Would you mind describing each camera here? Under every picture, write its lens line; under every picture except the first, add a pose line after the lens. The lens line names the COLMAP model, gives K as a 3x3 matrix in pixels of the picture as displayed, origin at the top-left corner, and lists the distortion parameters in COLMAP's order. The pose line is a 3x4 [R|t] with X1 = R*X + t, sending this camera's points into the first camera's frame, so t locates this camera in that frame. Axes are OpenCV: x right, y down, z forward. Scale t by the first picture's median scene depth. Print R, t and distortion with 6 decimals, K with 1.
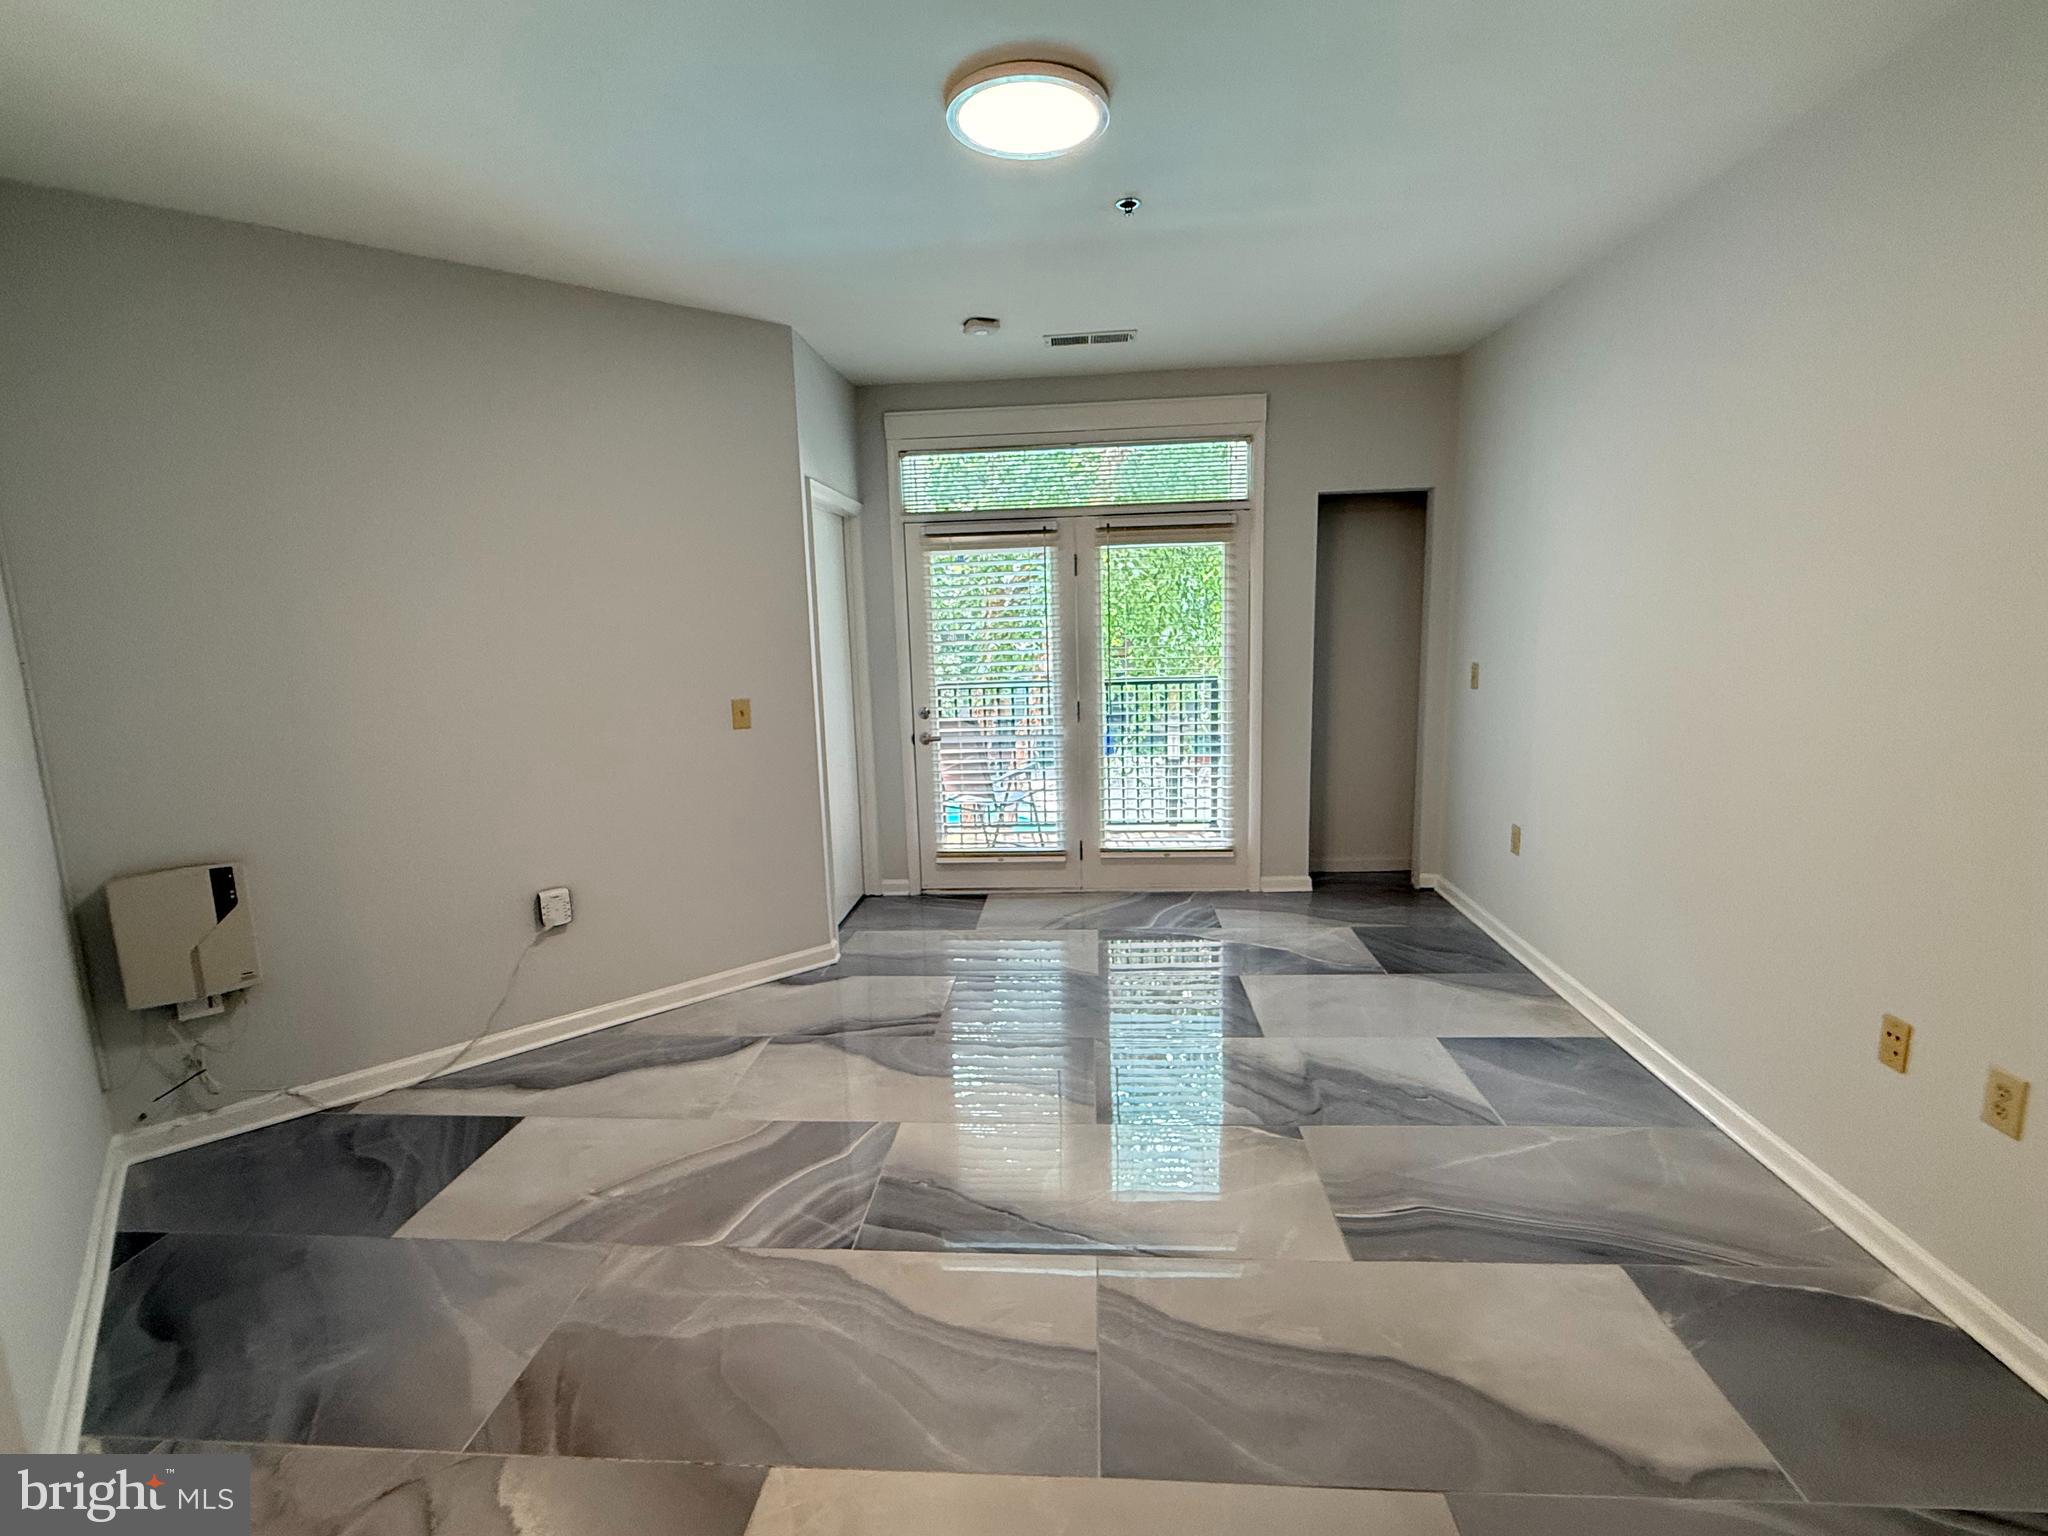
lens RADIAL K [[947.7, 0, 1024.0], [0, 947.7, 768.0], [0, 0, 1]] dist [-0.003355, 0.000380]
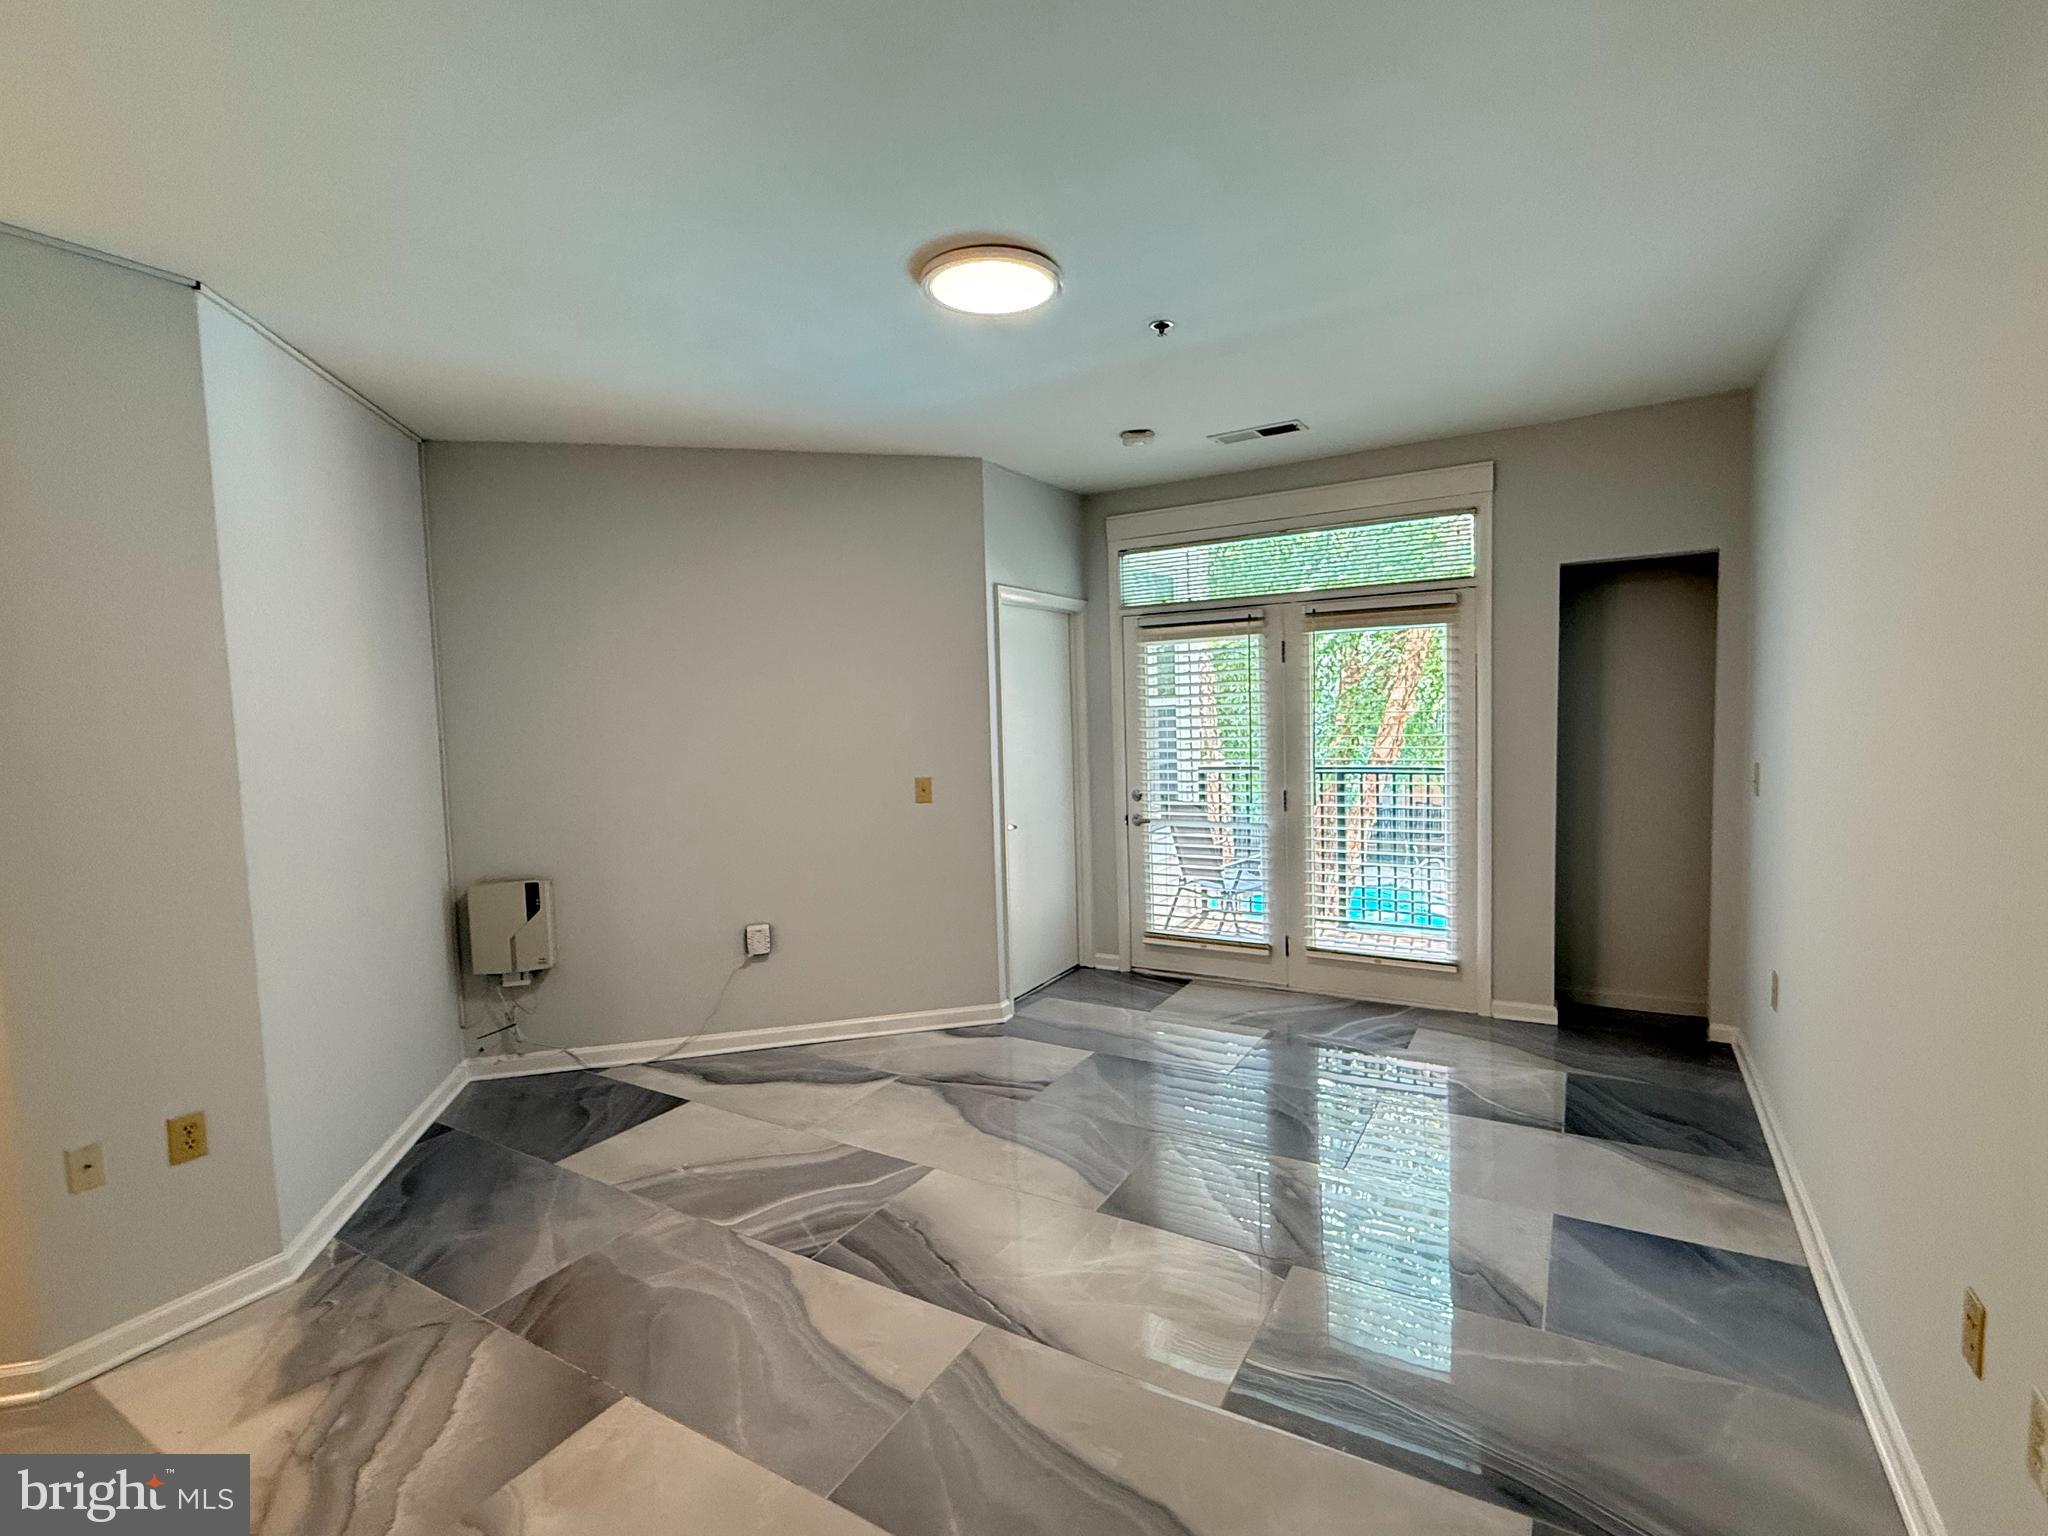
lens RADIAL K [[947.7, 0, 1024.0], [0, 947.7, 768.0], [0, 0, 1]] dist [-0.003355, 0.000380]
pose [[0.895544, 0.030359, -0.443937, 0.310012], [-0.065492, 0.995797, -0.064019, -0.017008], [0.440127, 0.086406, 0.893768, 0.018416]]
